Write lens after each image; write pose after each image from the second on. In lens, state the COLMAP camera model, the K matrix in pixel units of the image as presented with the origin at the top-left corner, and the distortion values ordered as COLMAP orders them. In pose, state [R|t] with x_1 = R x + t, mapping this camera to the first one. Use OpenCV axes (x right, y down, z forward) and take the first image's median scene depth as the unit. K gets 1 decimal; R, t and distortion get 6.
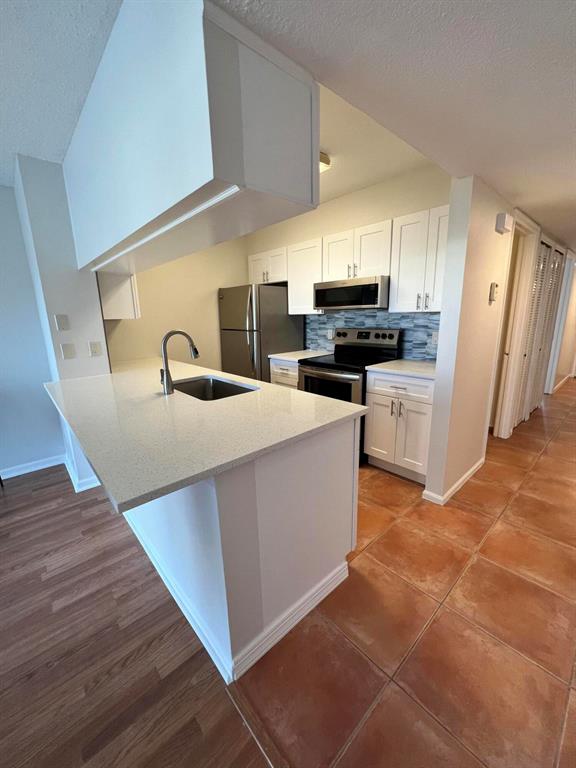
lens RADIAL K [[308.1, 0, 286.9], [0, 308.1, 383.3], [0, 0, 1]] dist [-0.001670, 0.000419]
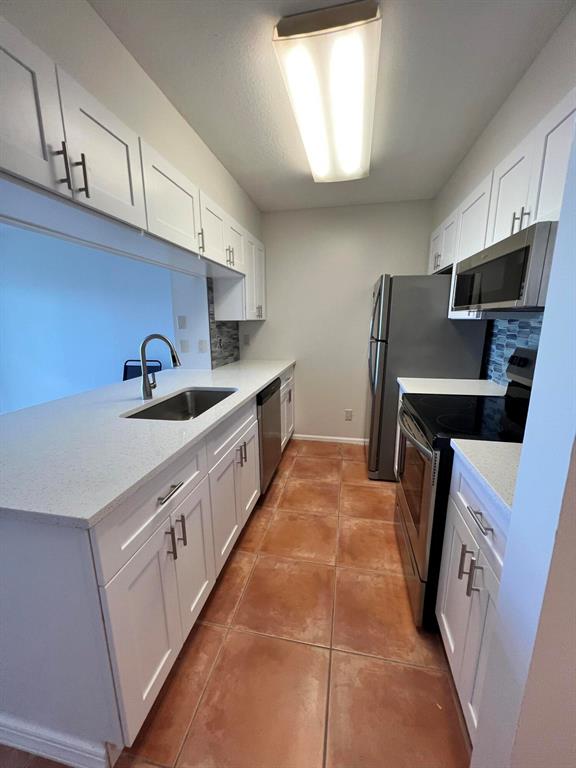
lens RADIAL K [[308.1, 0, 286.9], [0, 308.1, 383.3], [0, 0, 1]] dist [-0.001670, 0.000419]
pose [[0.595408, 0.183271, -0.782241, 0.358583], [-0.182736, 0.979008, 0.090281, -0.104125], [0.782367, 0.089189, 0.616399, 0.423025]]
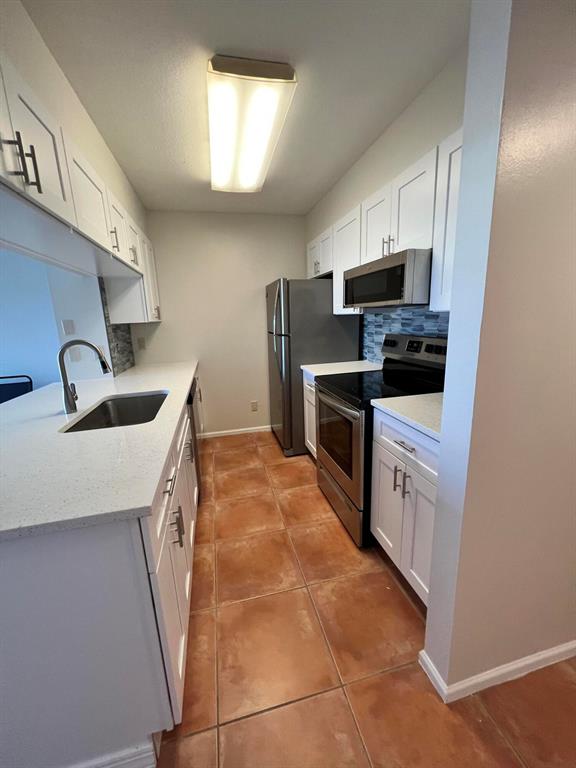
lens RADIAL K [[308.1, 0, 286.9], [0, 308.1, 383.3], [0, 0, 1]] dist [-0.001670, 0.000419]
pose [[0.878262, 0.092517, -0.469144, 0.315682], [-0.086999, 0.995646, 0.033478, -0.074872], [0.470199, 0.011413, 0.882487, 0.295901]]
